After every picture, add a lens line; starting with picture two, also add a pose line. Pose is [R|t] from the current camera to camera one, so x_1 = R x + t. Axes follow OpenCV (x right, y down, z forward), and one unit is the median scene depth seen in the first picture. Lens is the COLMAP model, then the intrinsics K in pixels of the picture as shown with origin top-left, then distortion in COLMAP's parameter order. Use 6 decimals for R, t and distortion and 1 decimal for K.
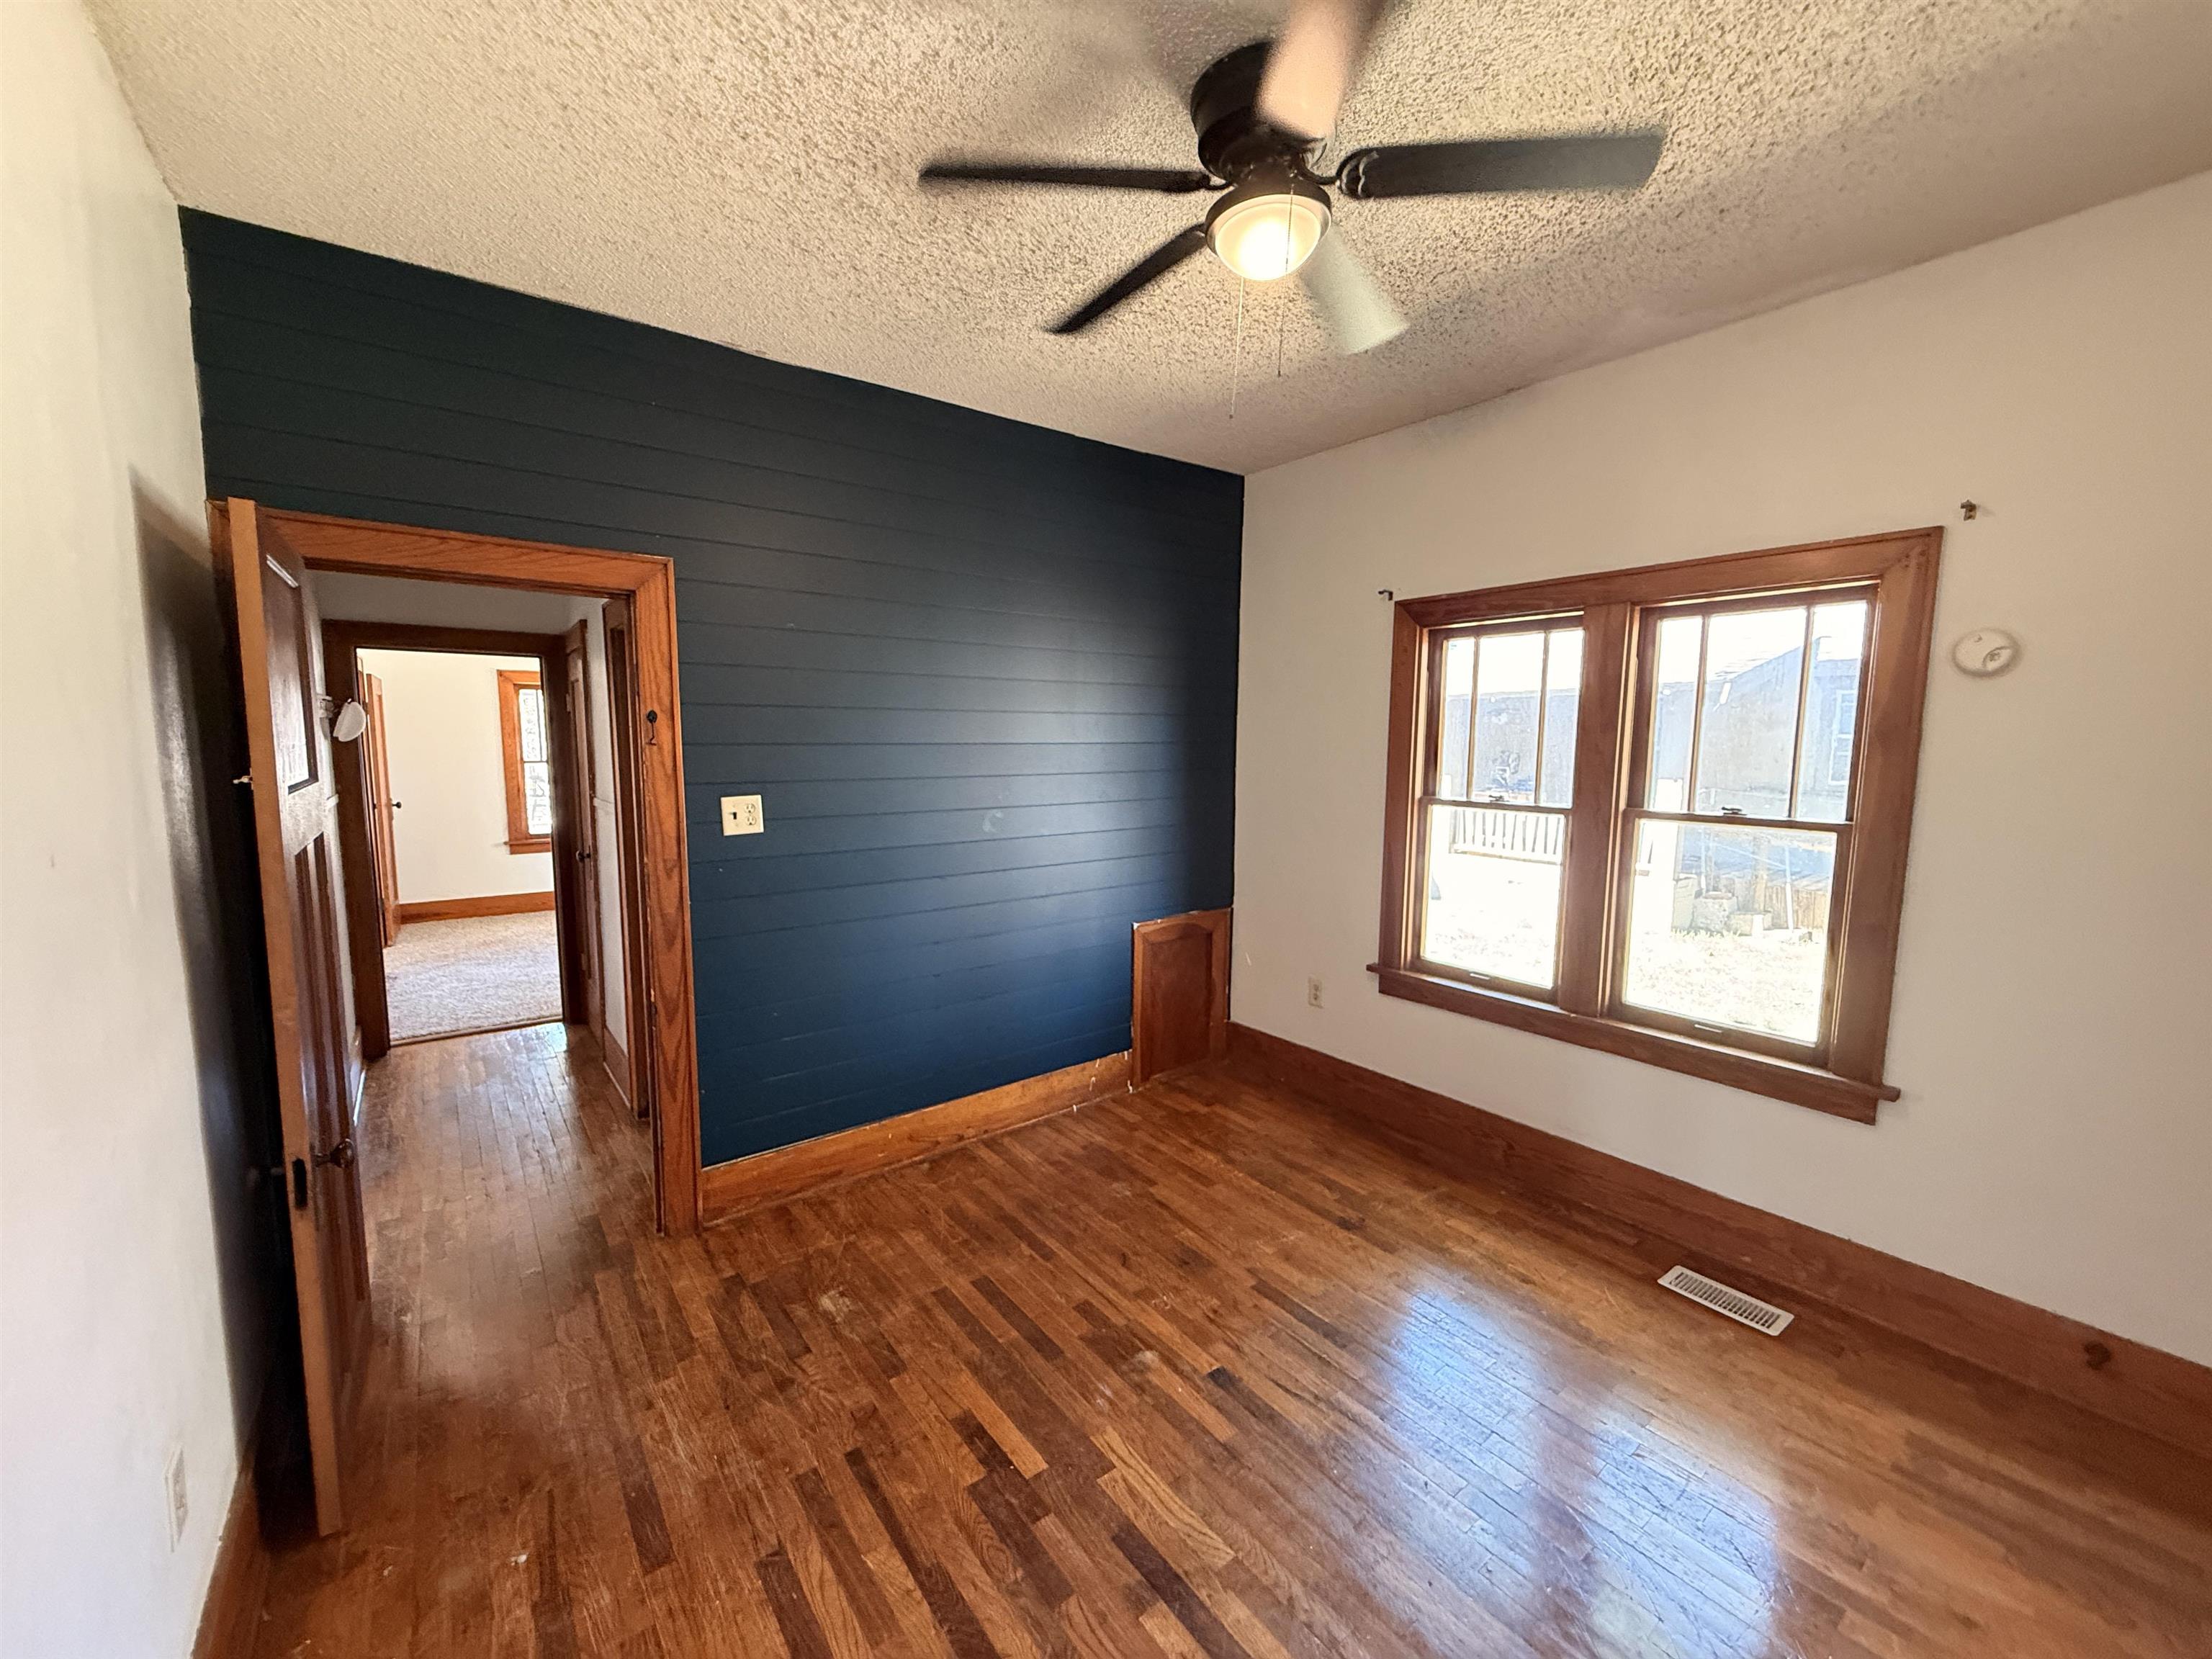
lens RADIAL K [[883.9, 0, 1109.5], [0, 883.9, 830.3], [0, 0, 1]] dist [0.003966, 0.000480]
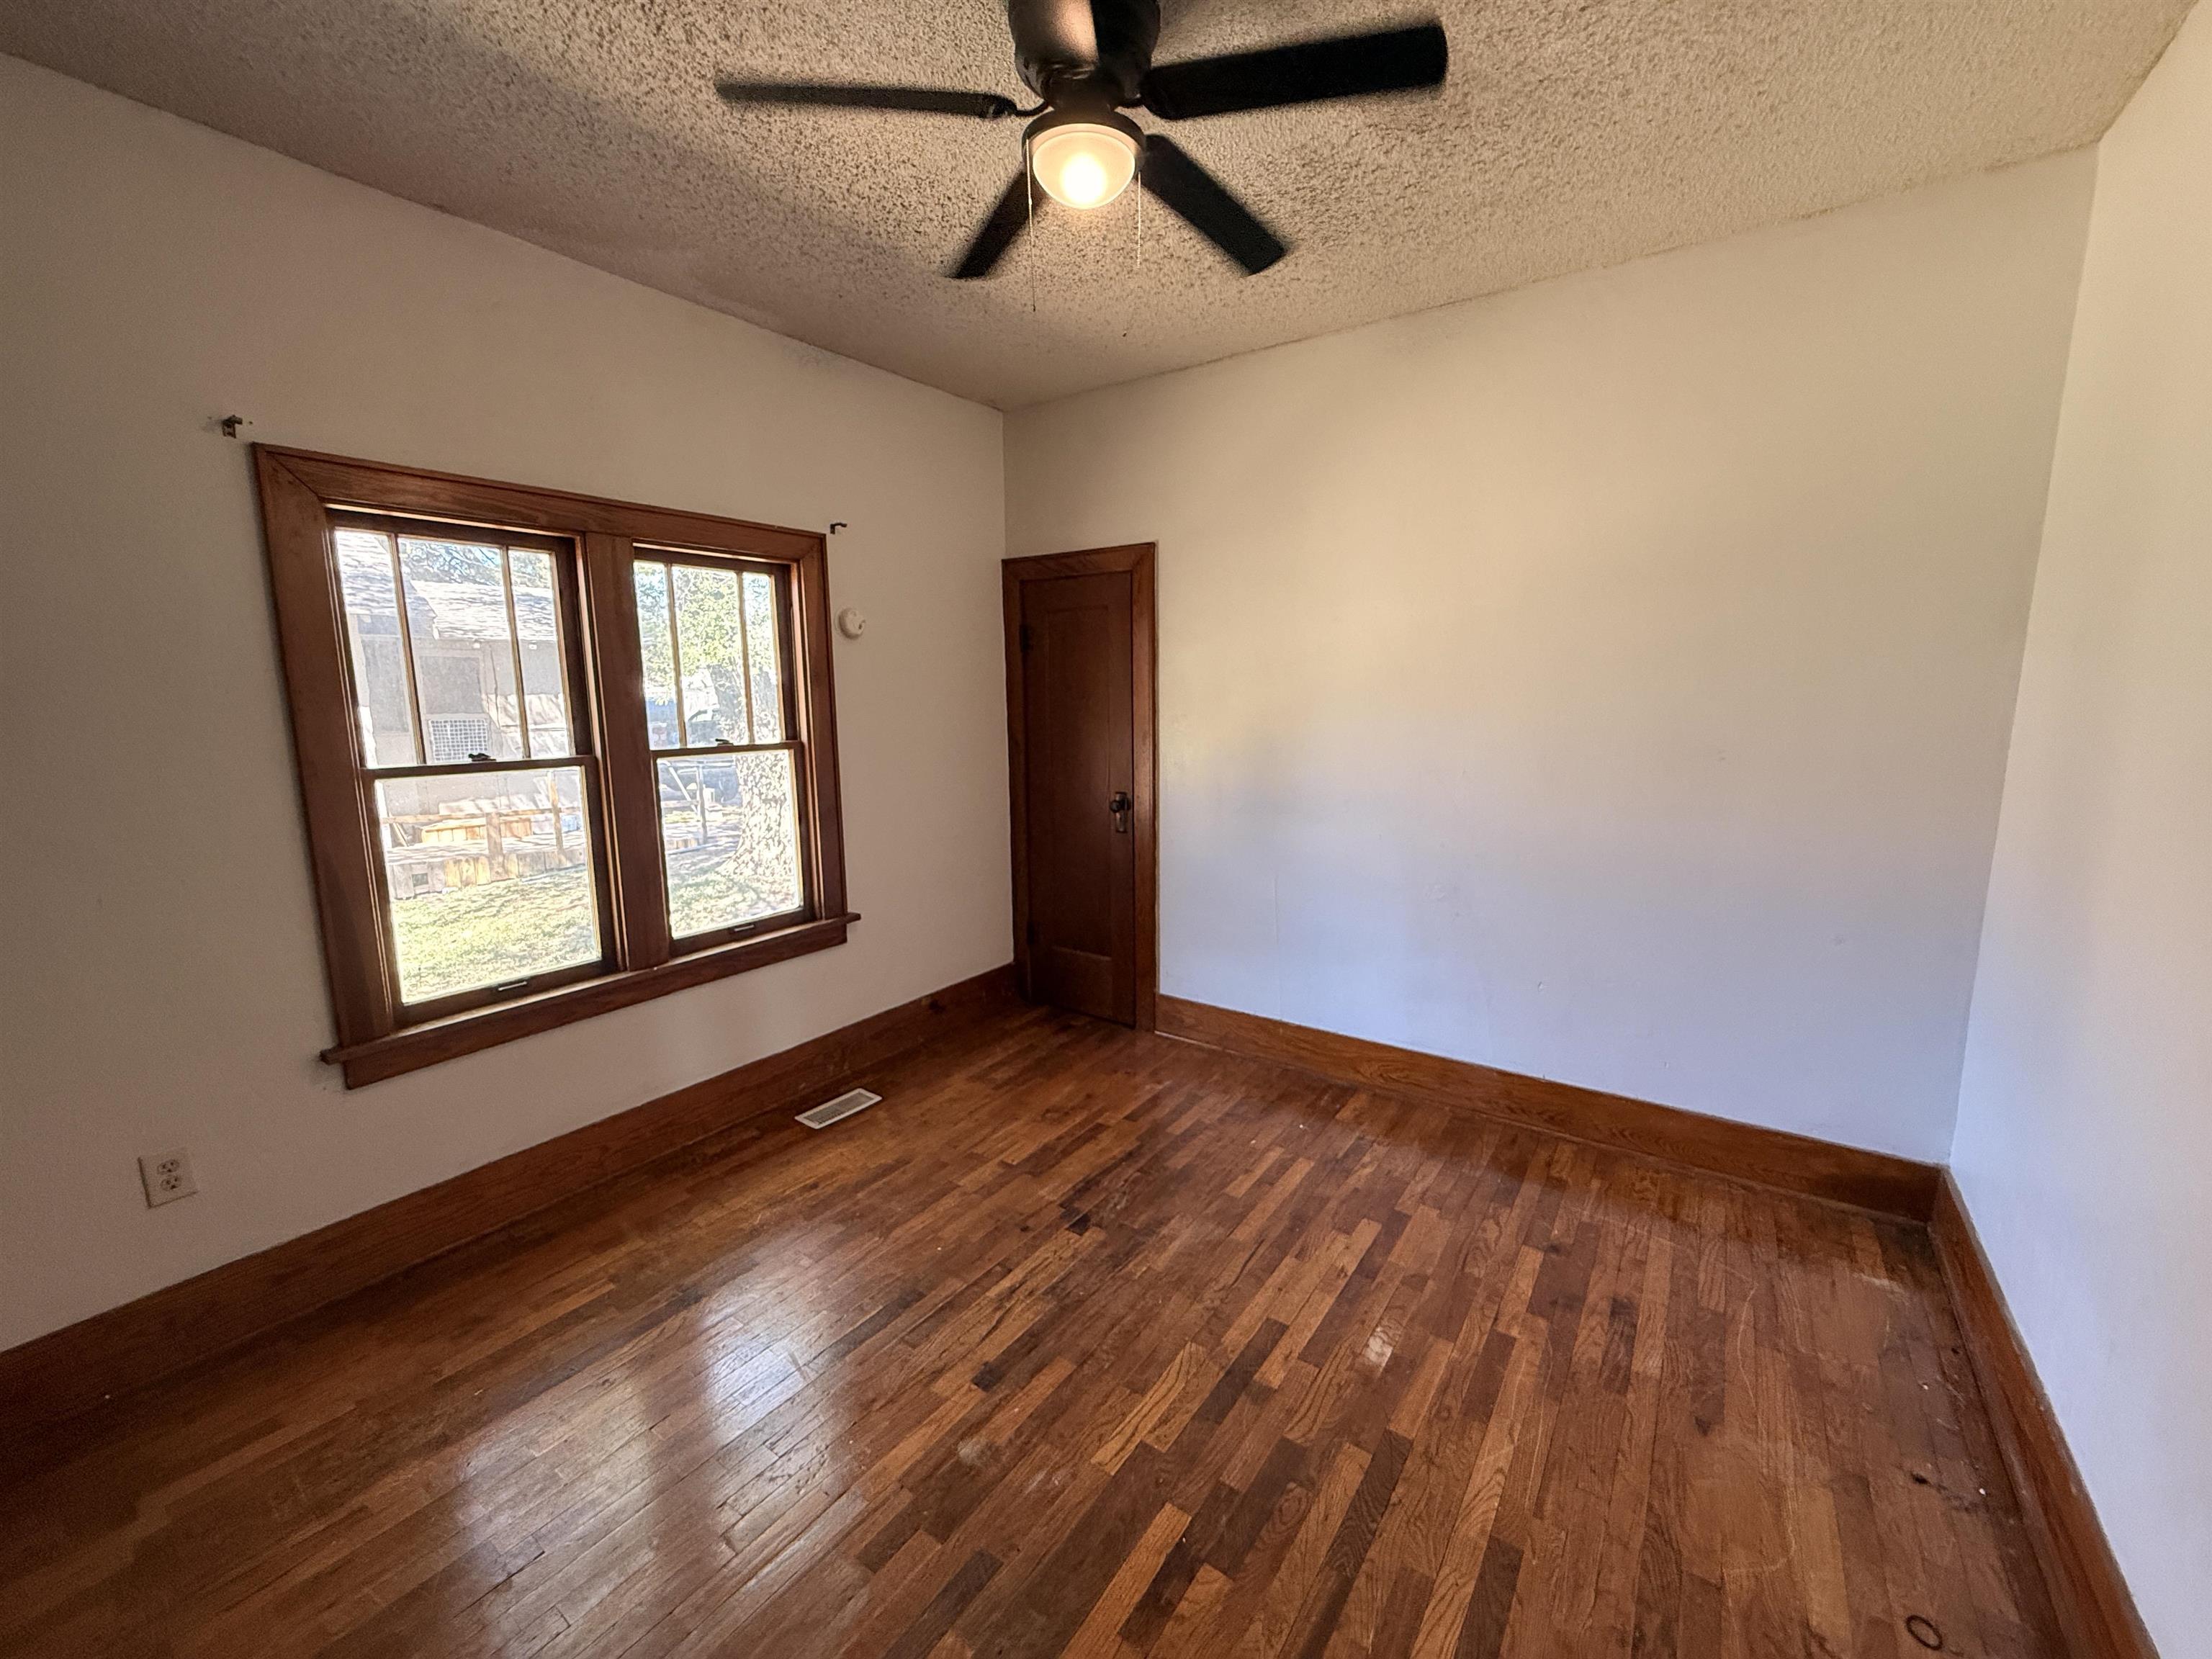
lens RADIAL K [[883.9, 0, 1103.7], [0, 883.9, 830.2], [0, 0, 1]] dist [0.003966, 0.000480]
pose [[-0.295413, -0.151507, 0.943280, -0.541919], [0.110269, 0.975340, 0.191190, -0.072992], [-0.948985, 0.160494, -0.271421, 0.831802]]
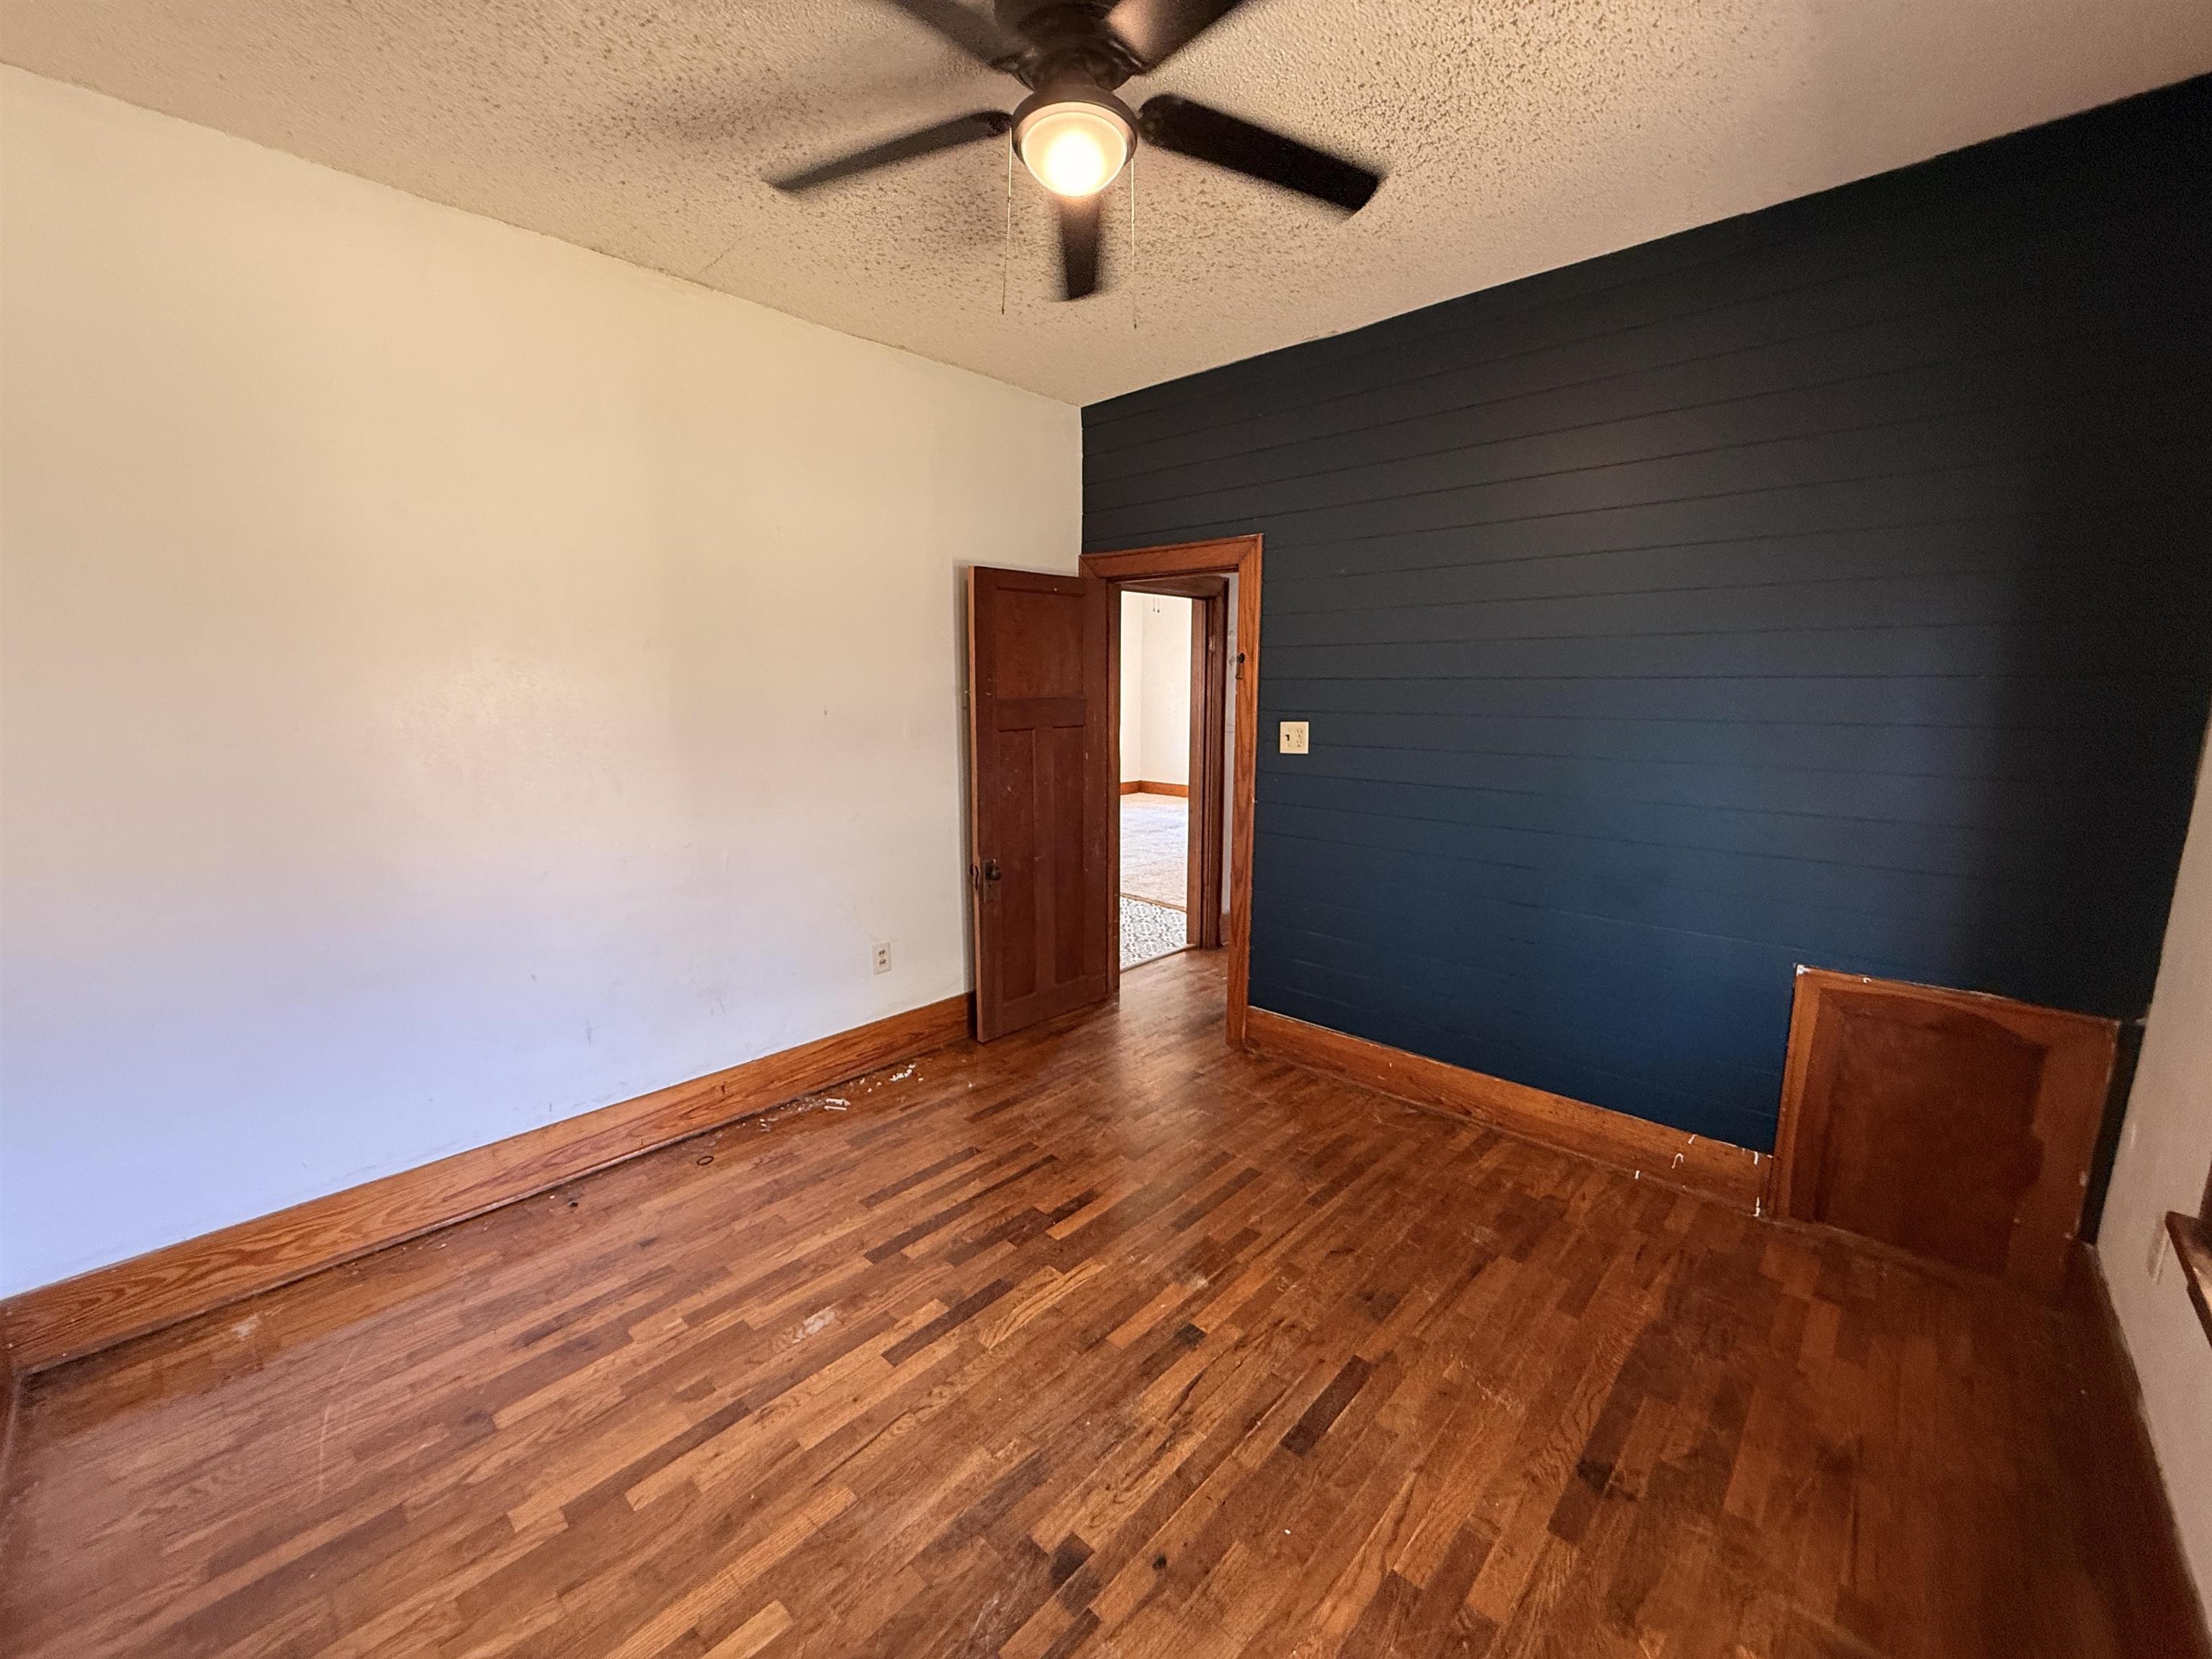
lens RADIAL K [[883.9, 0, 1104.7], [0, 883.9, 835.3], [0, 0, 1]] dist [0.003966, 0.000480]
pose [[0.162056, 0.164324, -0.973003, 0.764580], [-0.103104, 0.983460, 0.148918, -0.040109], [0.981380, 0.076188, 0.176318, 0.555220]]
